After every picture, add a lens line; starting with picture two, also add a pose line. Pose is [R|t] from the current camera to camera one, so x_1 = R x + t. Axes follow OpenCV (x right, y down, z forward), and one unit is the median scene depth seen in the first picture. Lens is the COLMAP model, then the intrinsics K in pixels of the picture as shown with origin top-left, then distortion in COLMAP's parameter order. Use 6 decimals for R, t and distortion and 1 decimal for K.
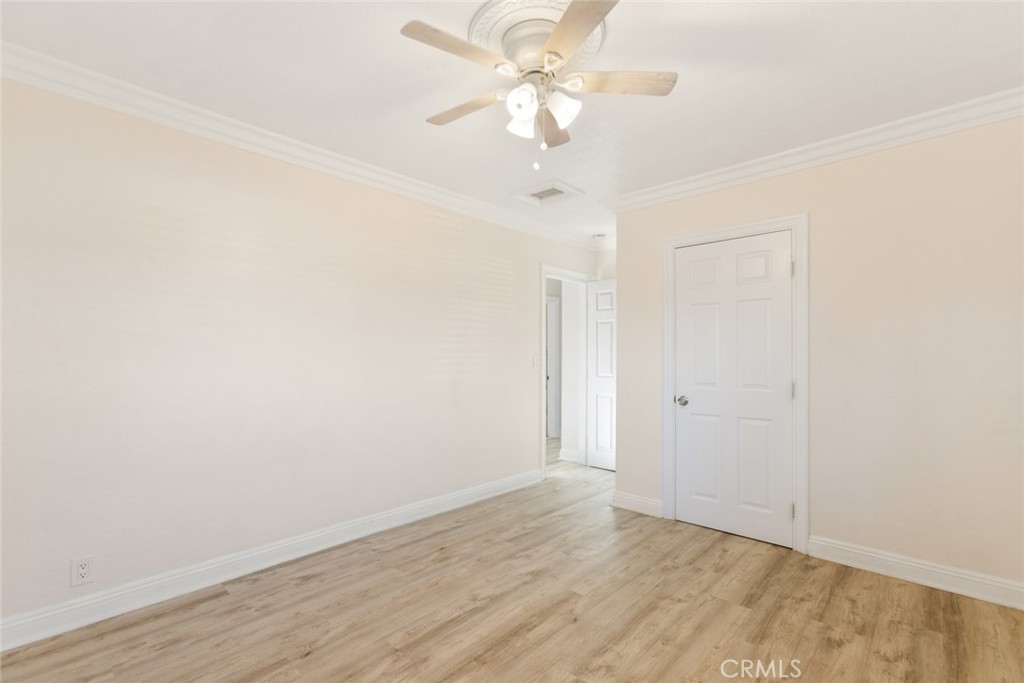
lens RADIAL K [[476.1, 0, 512.0], [0, 476.1, 341.5], [0, 0, 1]] dist [0.002189, 0.000326]
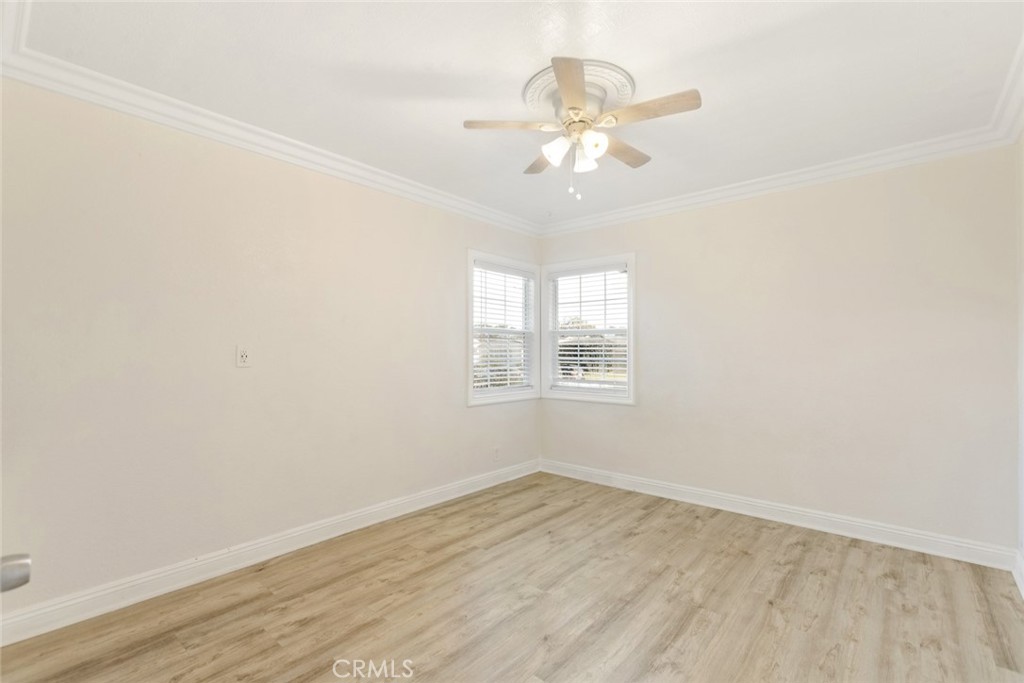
lens RADIAL K [[476.1, 0, 512.0], [0, 476.1, 341.5], [0, 0, 1]] dist [0.002189, 0.000326]
pose [[-0.999155, -0.001387, -0.041081, 0.242475], [0.000696, 0.998716, -0.050654, 0.058279], [0.041098, -0.050639, -0.997871, 1.996022]]
